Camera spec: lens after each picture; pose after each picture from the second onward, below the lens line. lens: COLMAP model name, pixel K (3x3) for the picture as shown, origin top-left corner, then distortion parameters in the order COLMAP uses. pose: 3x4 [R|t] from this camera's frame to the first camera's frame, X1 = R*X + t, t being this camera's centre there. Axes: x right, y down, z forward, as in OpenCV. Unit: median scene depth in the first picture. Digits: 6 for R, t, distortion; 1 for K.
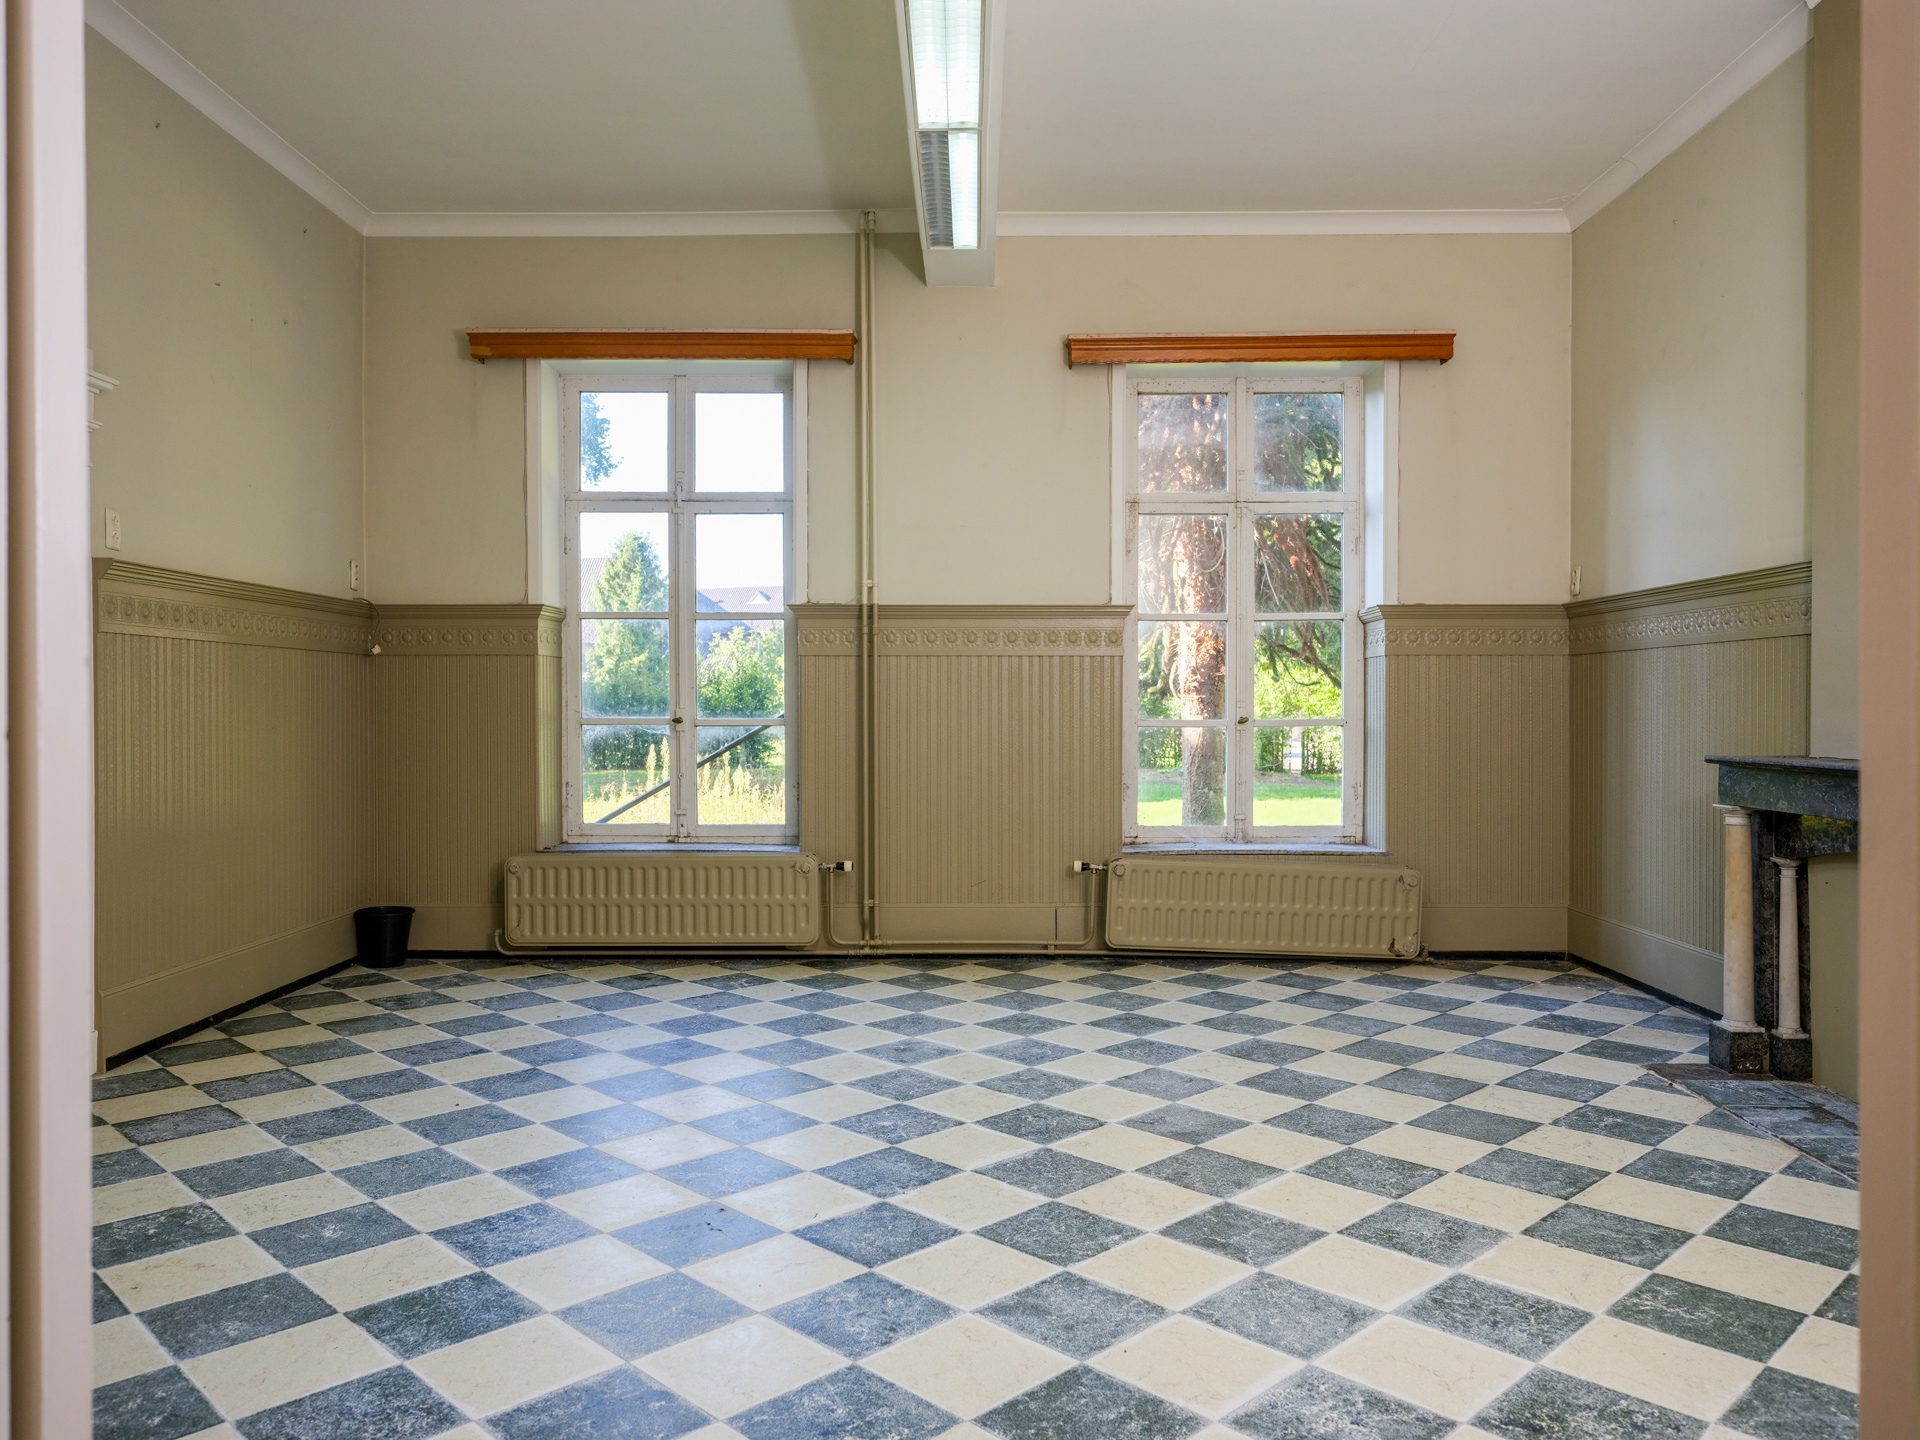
lens RADIAL K [[1368.8, 0, 962.8], [0, 1368.8, 718.8], [0, 0, 1]] dist [-0.004851, 0.002912]
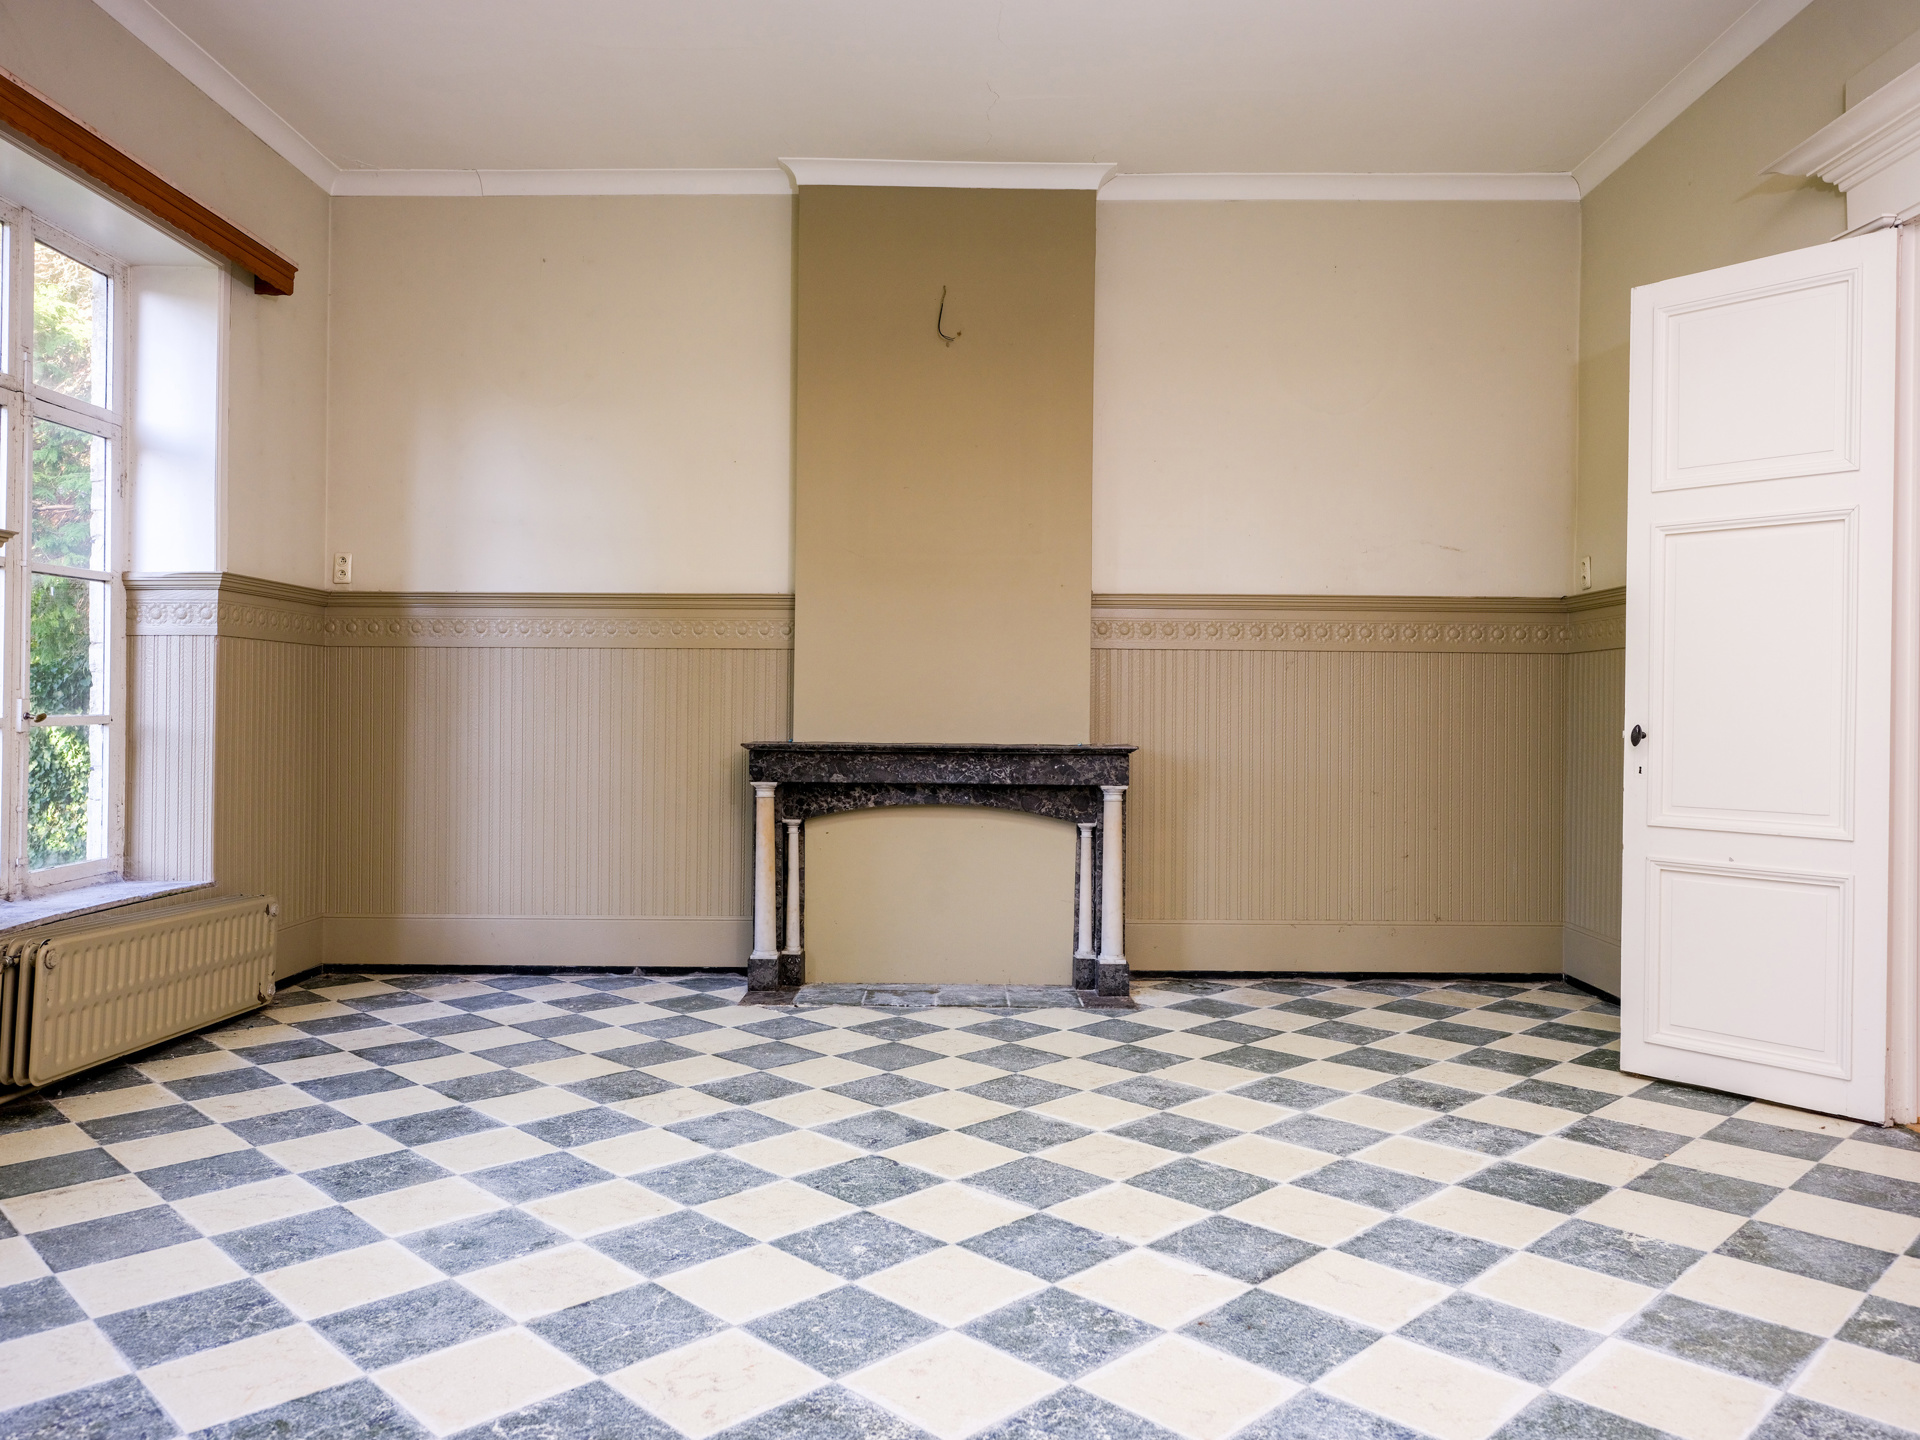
lens RADIAL K [[1368.8, 0, 962.8], [0, 1368.8, 722.5], [0, 0, 1]] dist [-0.004851, 0.002912]
pose [[0.002121, -0.005494, 0.999983, -0.872541], [0.001630, 0.999984, 0.005490, 0.003342], [-0.999996, 0.001618, 0.002130, 1.020953]]
